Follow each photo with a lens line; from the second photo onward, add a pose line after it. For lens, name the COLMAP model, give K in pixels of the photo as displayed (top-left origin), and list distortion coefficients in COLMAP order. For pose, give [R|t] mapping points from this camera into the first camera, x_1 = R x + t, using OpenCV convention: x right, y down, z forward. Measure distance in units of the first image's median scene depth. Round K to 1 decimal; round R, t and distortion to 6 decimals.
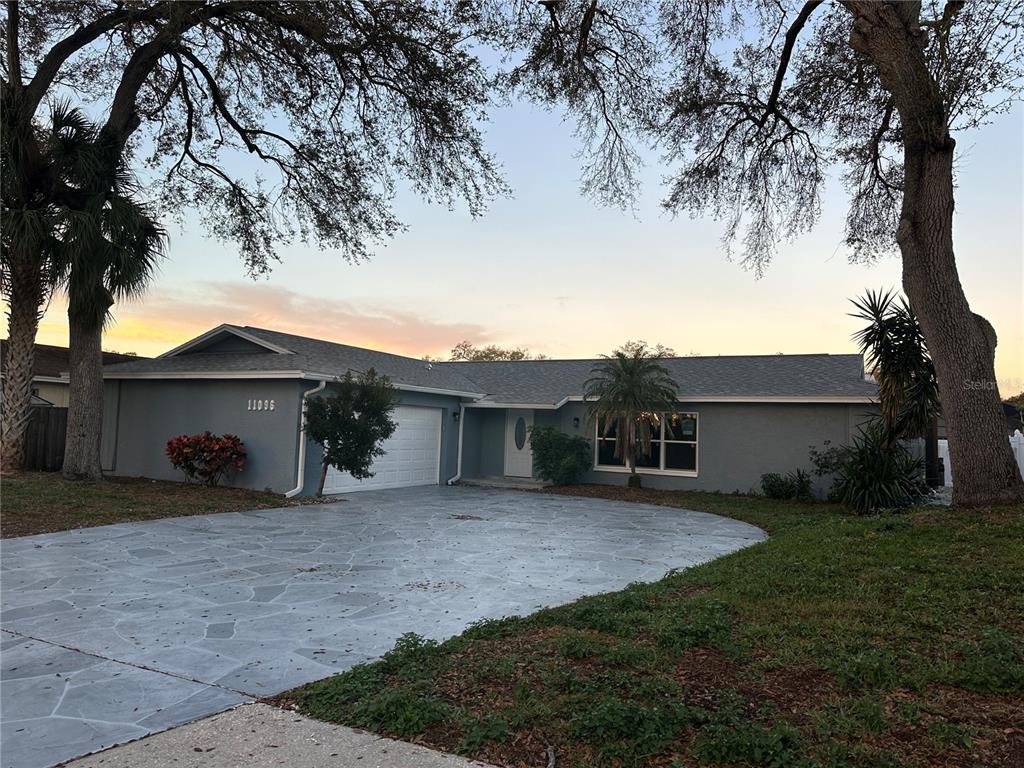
lens RADIAL K [[716.6, 0, 512.0], [0, 716.6, 384.0], [0, 0, 1]] dist [0.085337, -0.141730]
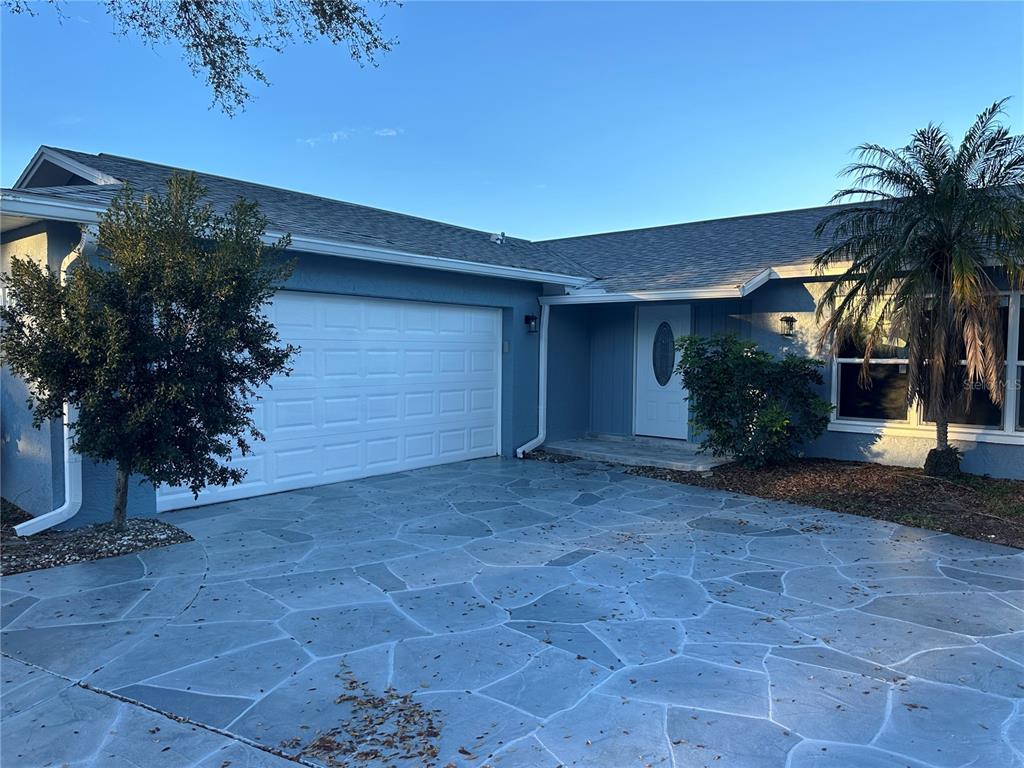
lens RADIAL K [[716.6, 0, 512.0], [0, 716.6, 384.0], [0, 0, 1]] dist [0.085337, -0.141730]
pose [[0.975625, -0.017098, -0.218779, 0.019179], [0.042172, 0.992986, 0.110457, 0.031839], [0.215356, -0.116991, 0.969502, 0.509533]]
